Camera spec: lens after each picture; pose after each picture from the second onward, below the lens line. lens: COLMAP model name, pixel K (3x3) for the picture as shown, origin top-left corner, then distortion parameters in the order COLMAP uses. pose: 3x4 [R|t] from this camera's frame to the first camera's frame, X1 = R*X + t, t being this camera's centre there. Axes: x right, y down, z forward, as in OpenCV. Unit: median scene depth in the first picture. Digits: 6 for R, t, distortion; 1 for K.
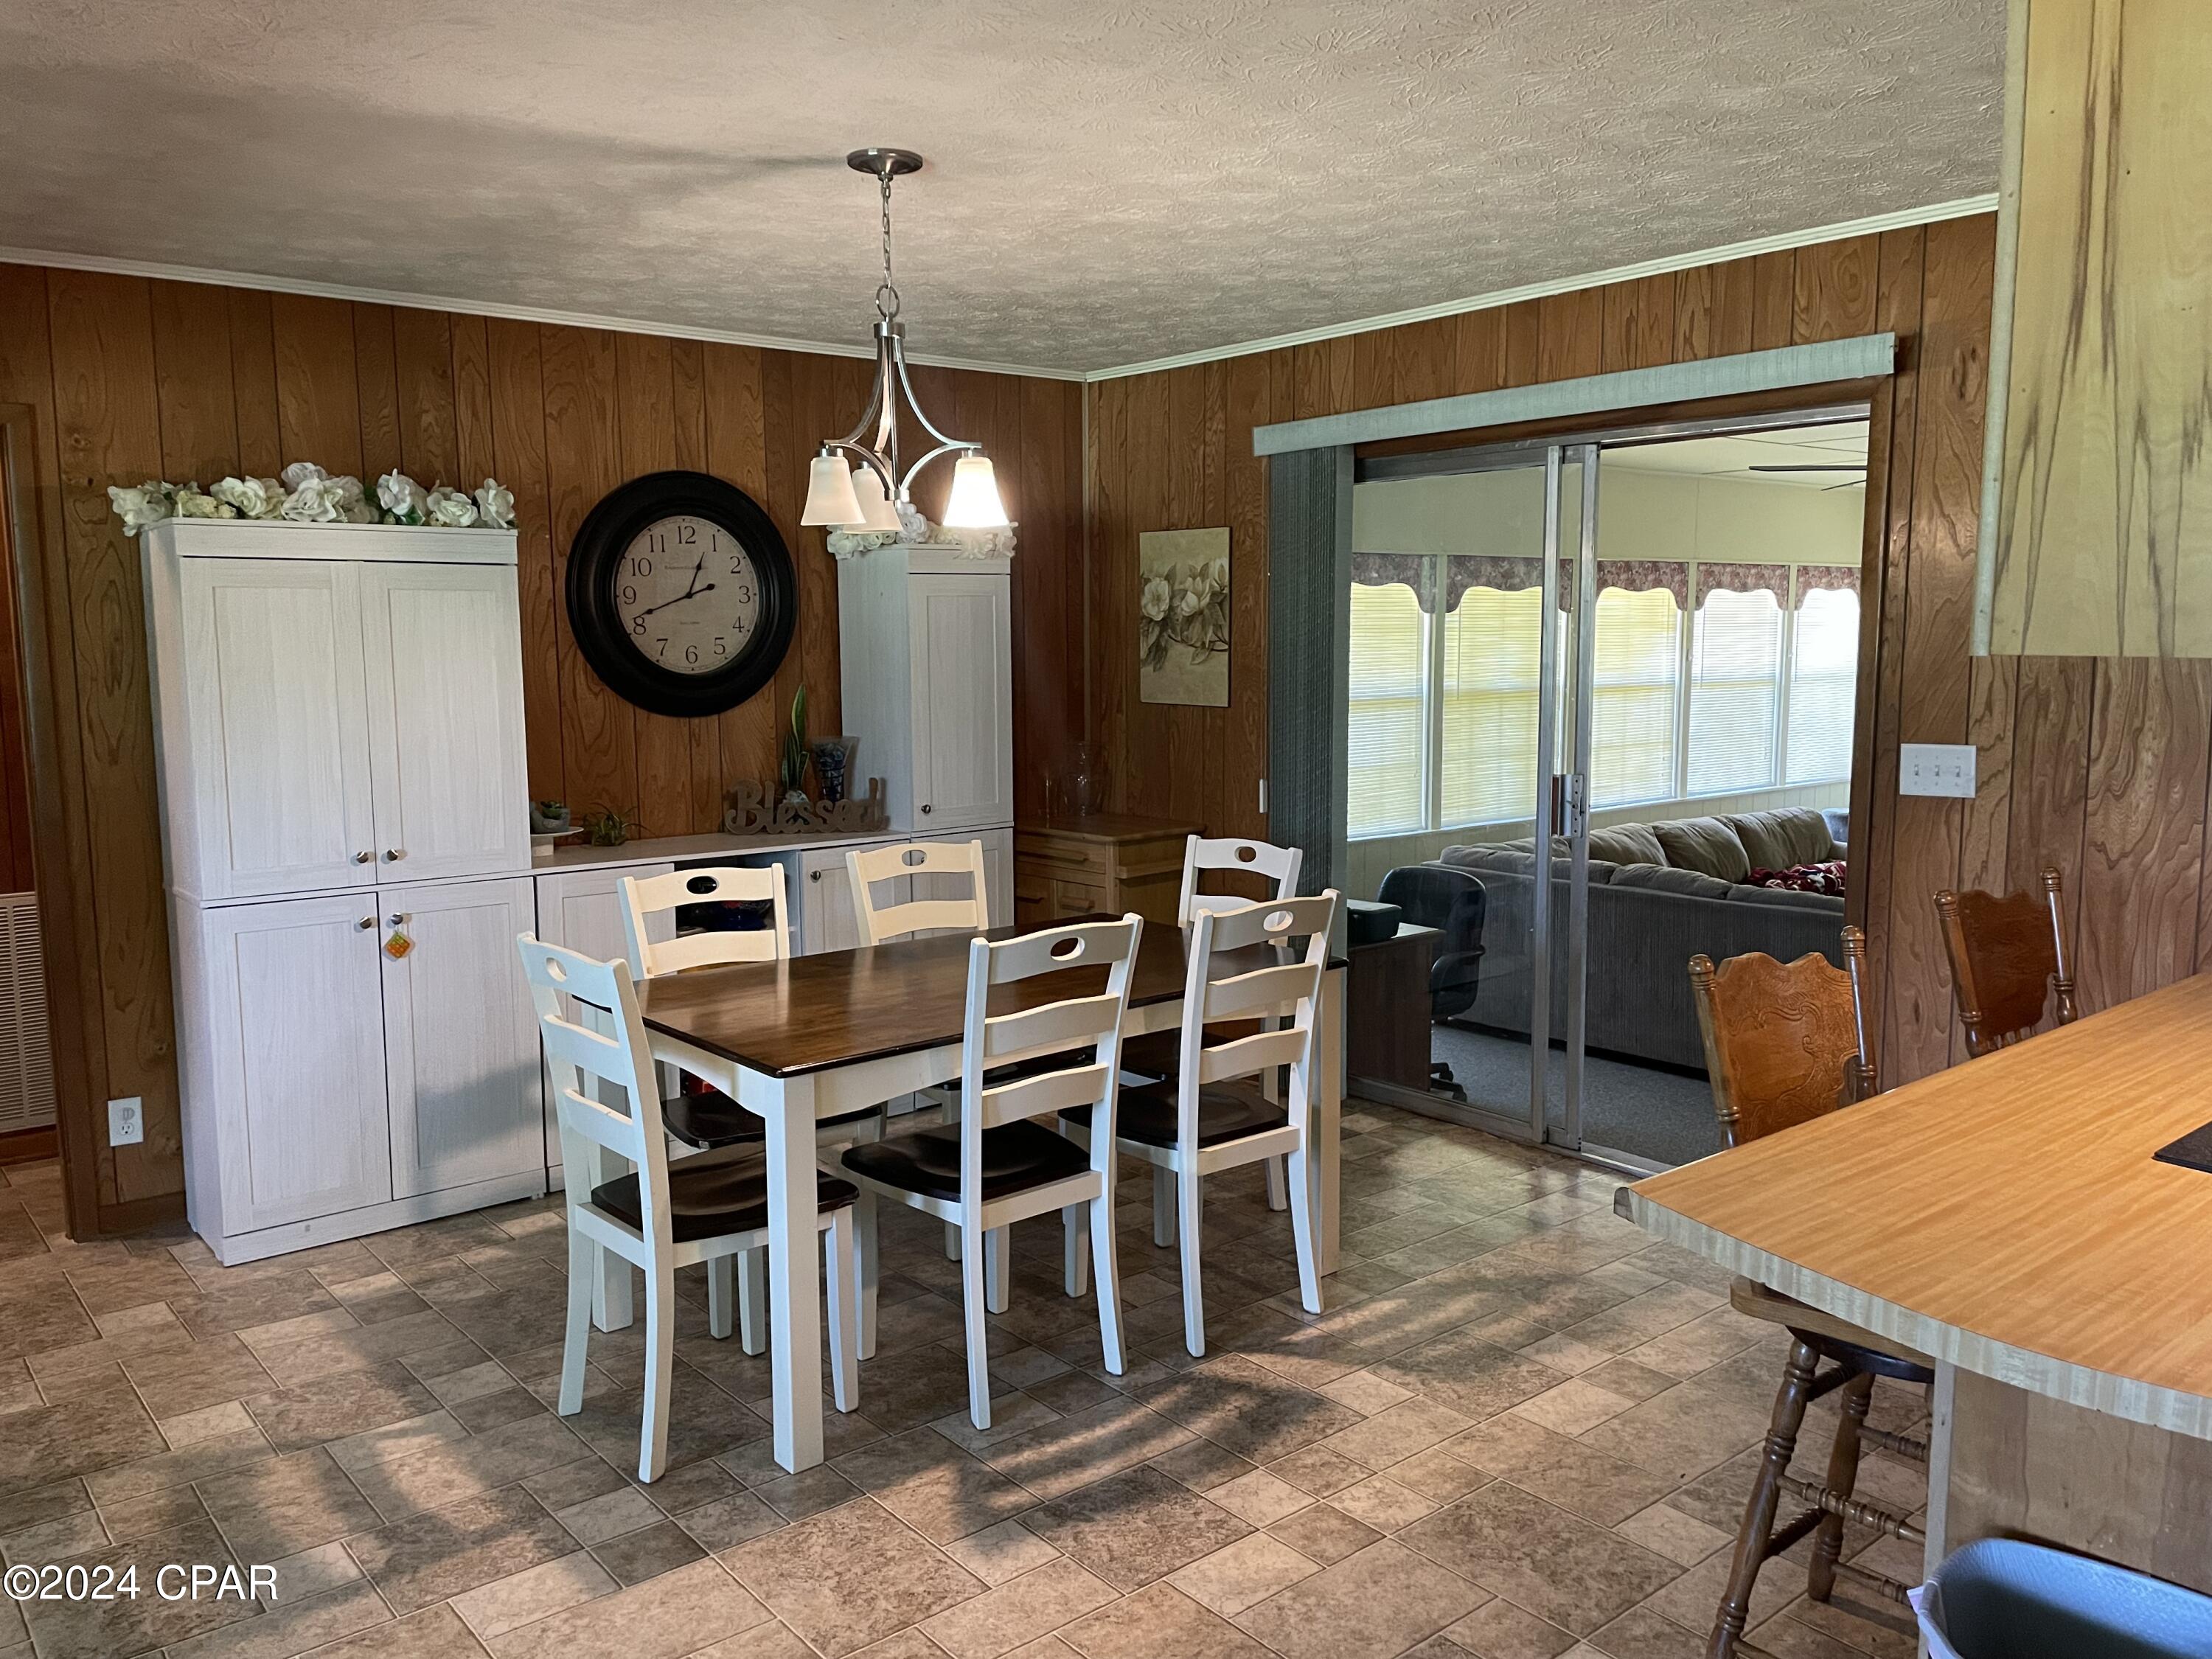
lens RADIAL K [[1665.6, 0, 1063.5], [0, 1665.6, 816.7], [0, 0, 1]] dist [0.077025, -0.102729]
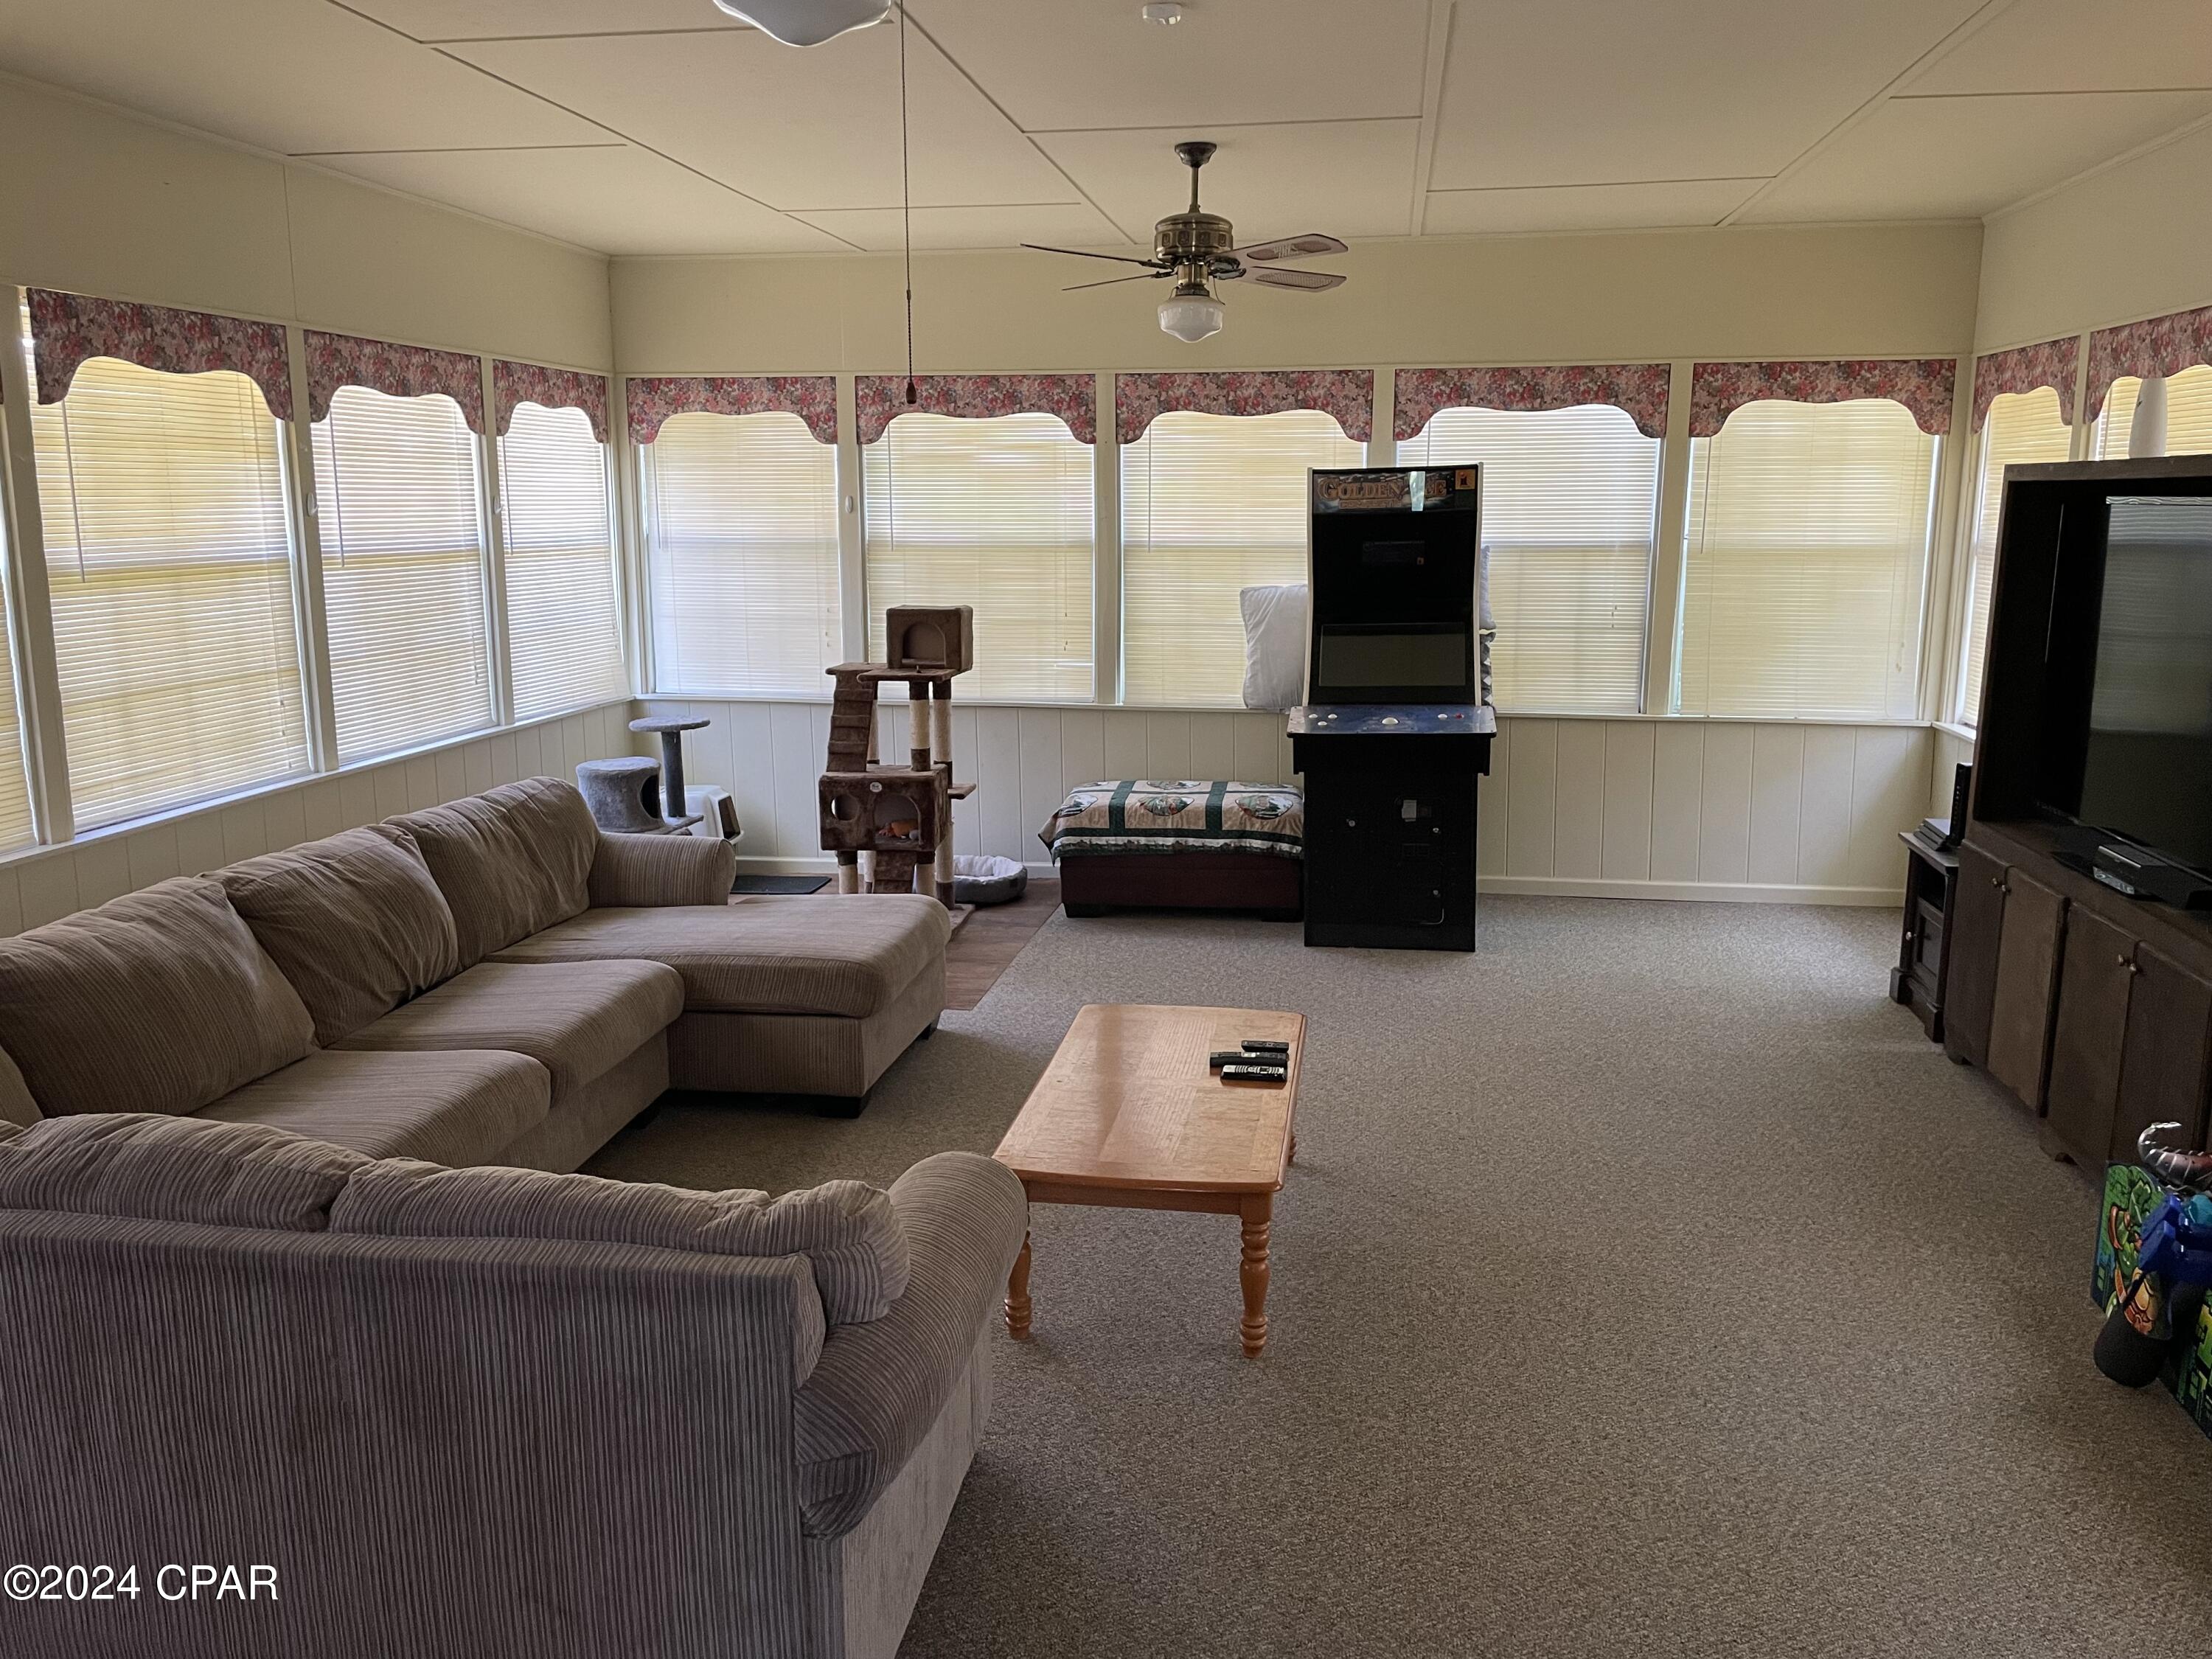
lens RADIAL K [[1665.6, 0, 1106.5], [0, 1665.6, 816.9], [0, 0, 1]] dist [0.077025, -0.102729]
pose [[0.743568, -0.116891, 0.658364, 0.219679], [0.067395, 0.992689, 0.100133, -0.038911], [-0.665256, -0.030085, 0.746009, 0.480183]]
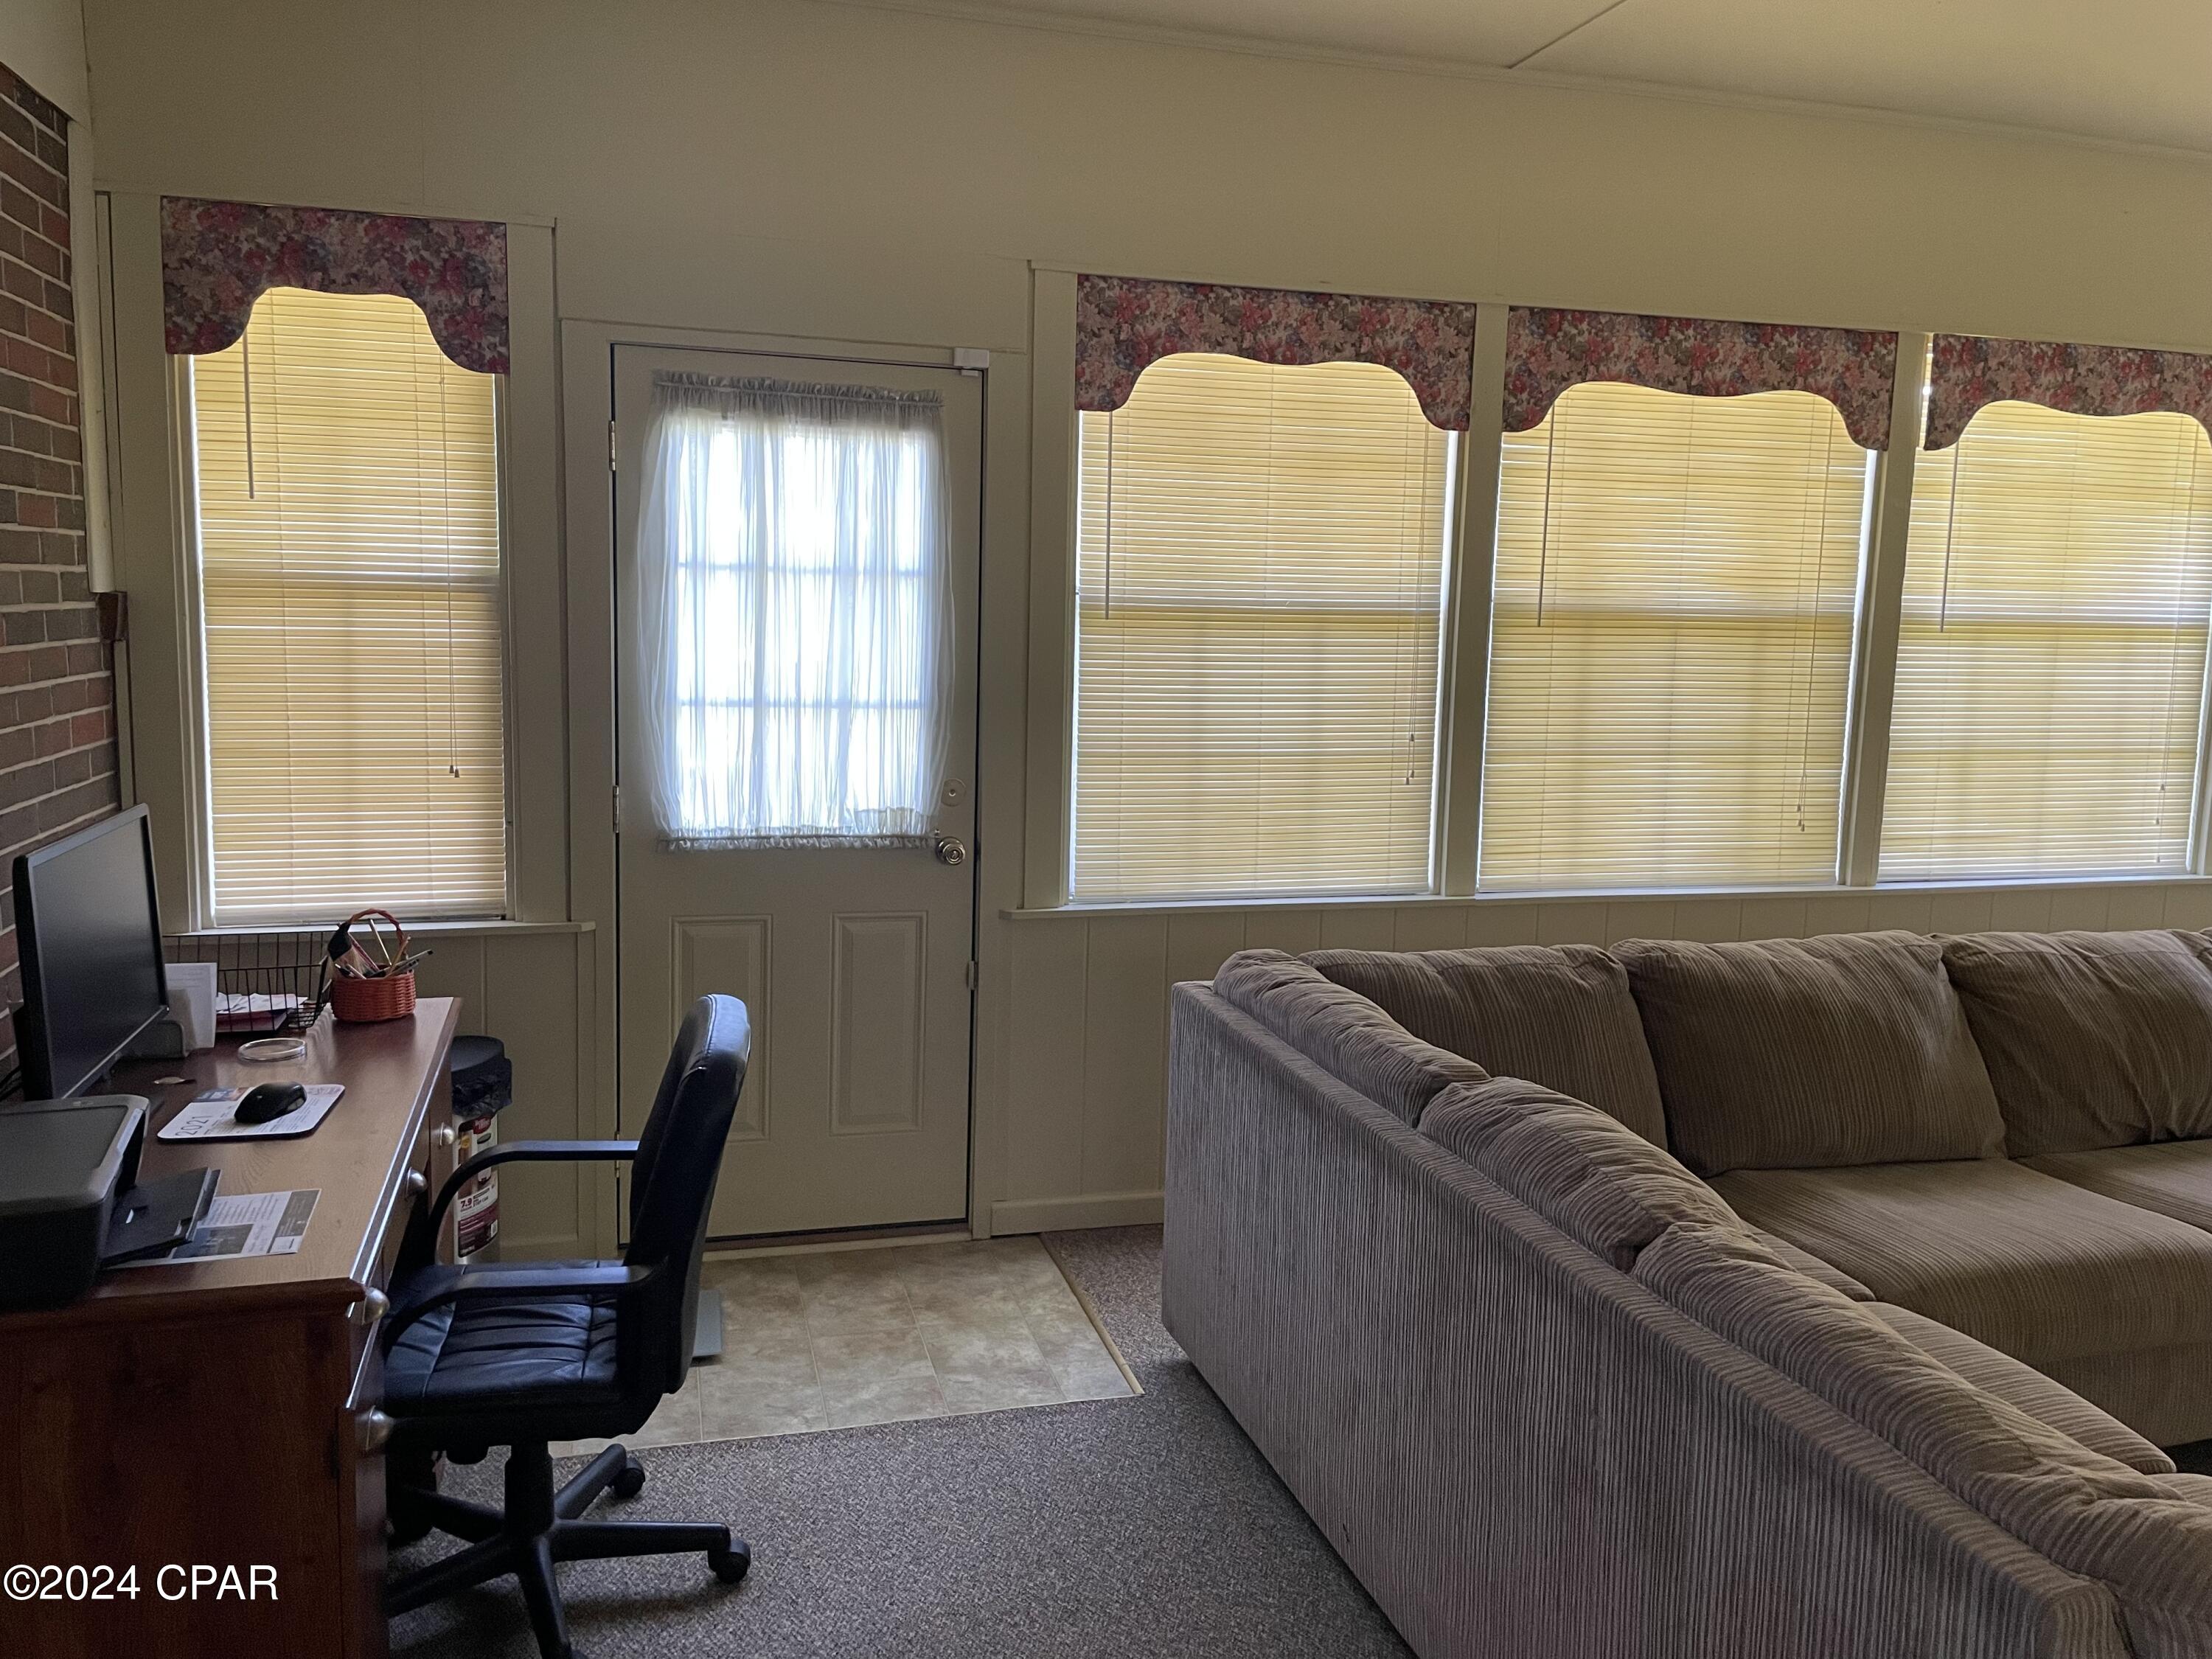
lens RADIAL K [[1665.6, 0, 1110.1], [0, 1665.6, 815.8], [0, 0, 1]] dist [0.077025, -0.102729]
pose [[0.916816, 0.080938, -0.391020, 0.307007], [-0.074119, 0.996719, 0.032528, -0.022985], [0.392370, -0.000840, 0.919807, 0.512266]]
